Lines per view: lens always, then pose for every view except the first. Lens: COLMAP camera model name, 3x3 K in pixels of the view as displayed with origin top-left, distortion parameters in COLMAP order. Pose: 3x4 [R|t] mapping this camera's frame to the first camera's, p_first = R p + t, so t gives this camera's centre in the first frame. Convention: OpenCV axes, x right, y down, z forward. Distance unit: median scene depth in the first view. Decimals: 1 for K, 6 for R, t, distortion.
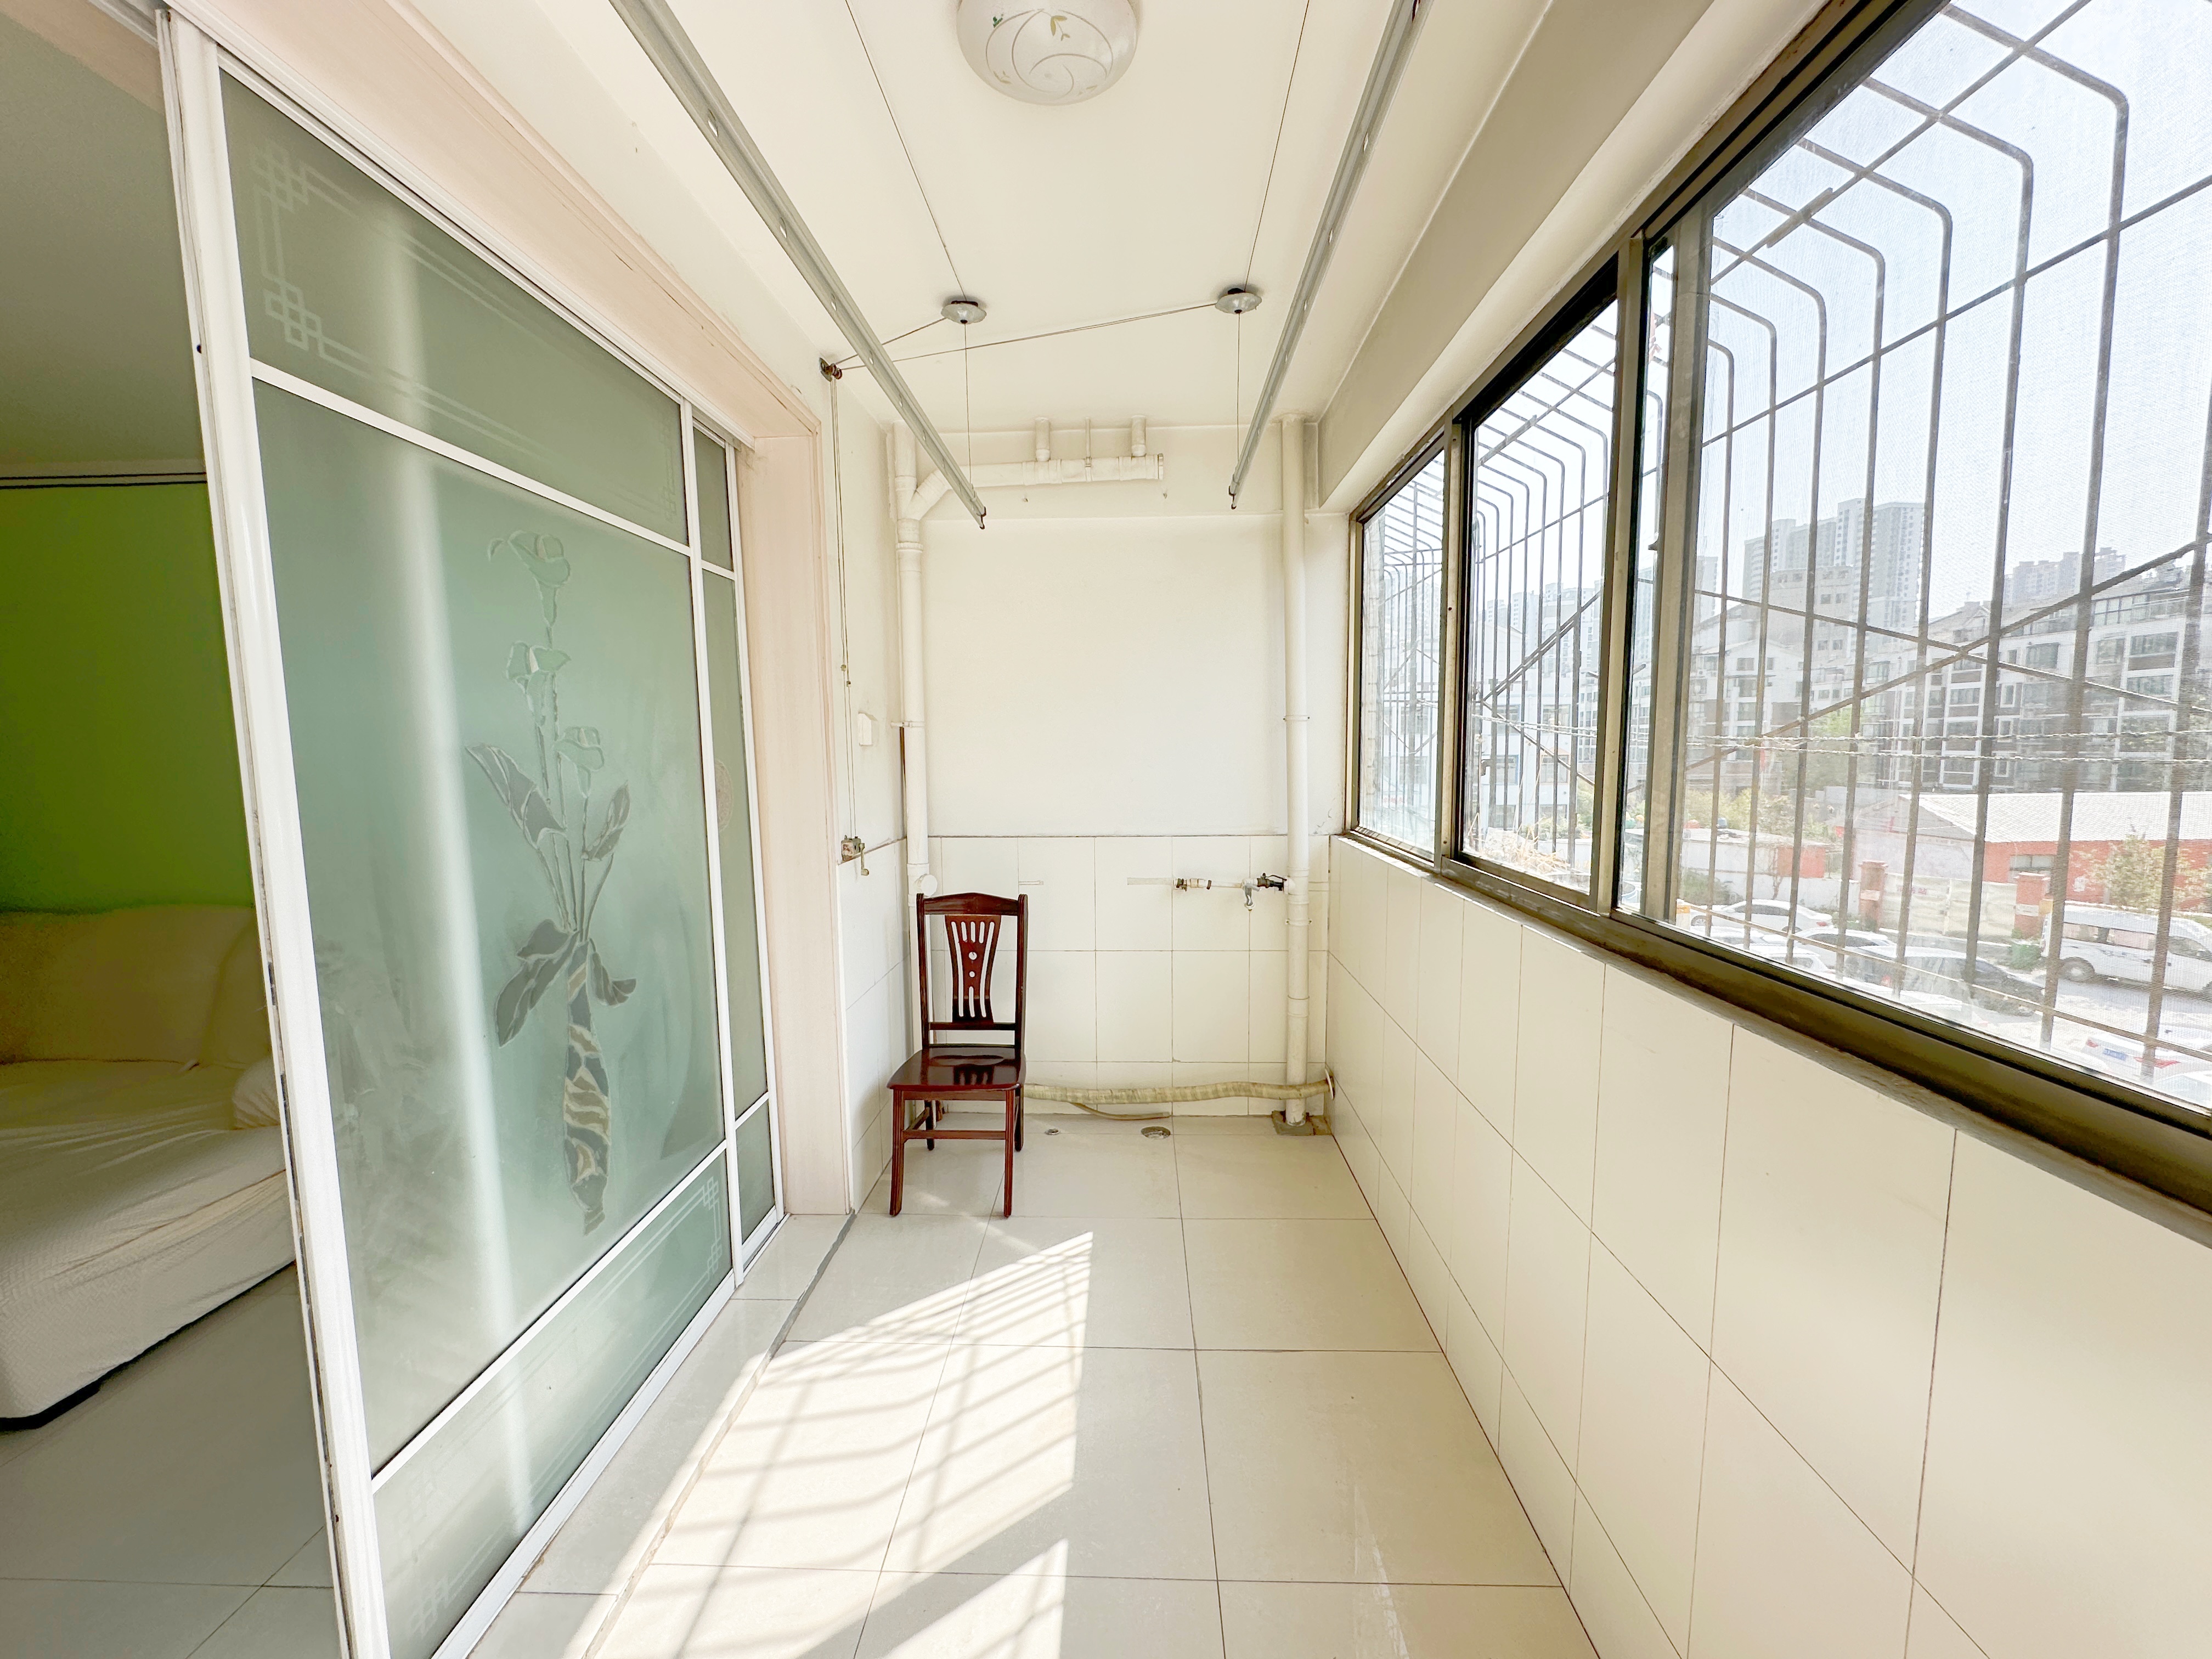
lens RADIAL K [[888.9, 0, 1111.5], [0, 888.9, 829.4], [0, 0, 1]] dist [0.000807, 0.000064]
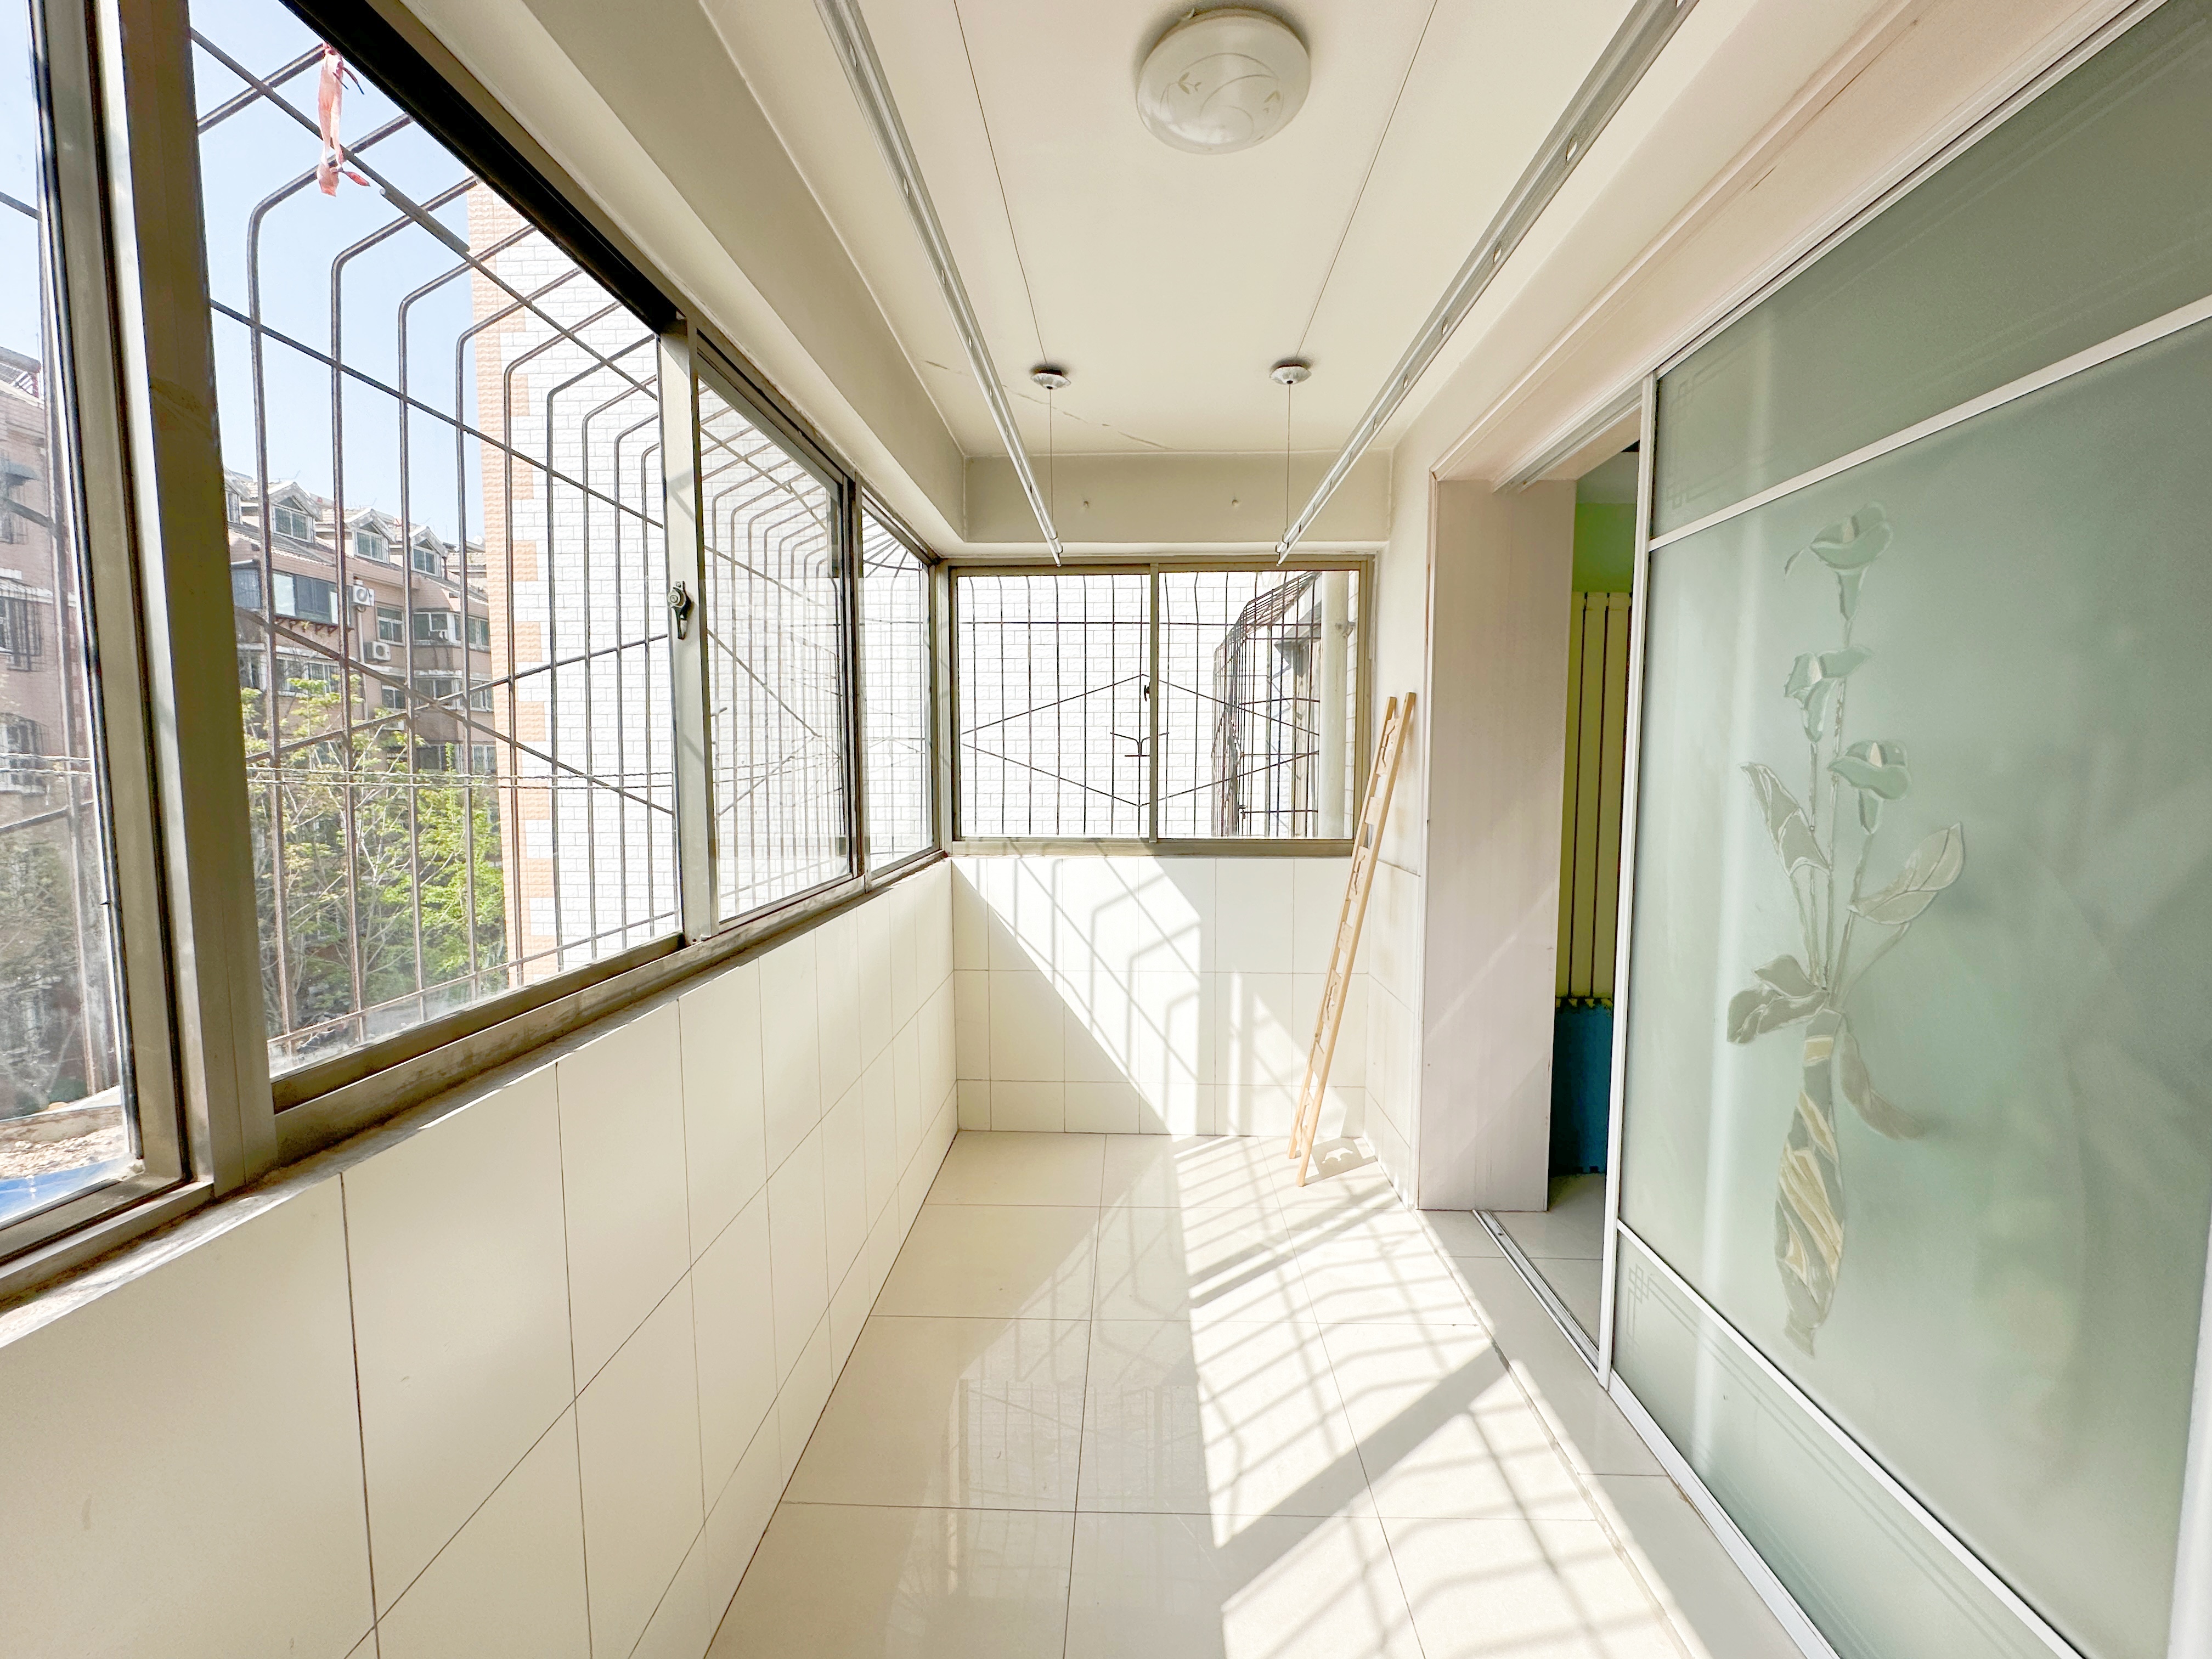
lens RADIAL K [[888.9, 0, 1114.4], [0, 888.9, 826.8], [0, 0, 1]] dist [0.000807, 0.000064]
pose [[-0.999888, 0.013465, 0.006571, 0.047494], [0.014349, 0.986792, 0.161358, -0.179545], [-0.004312, 0.161434, -0.986874, 1.811928]]
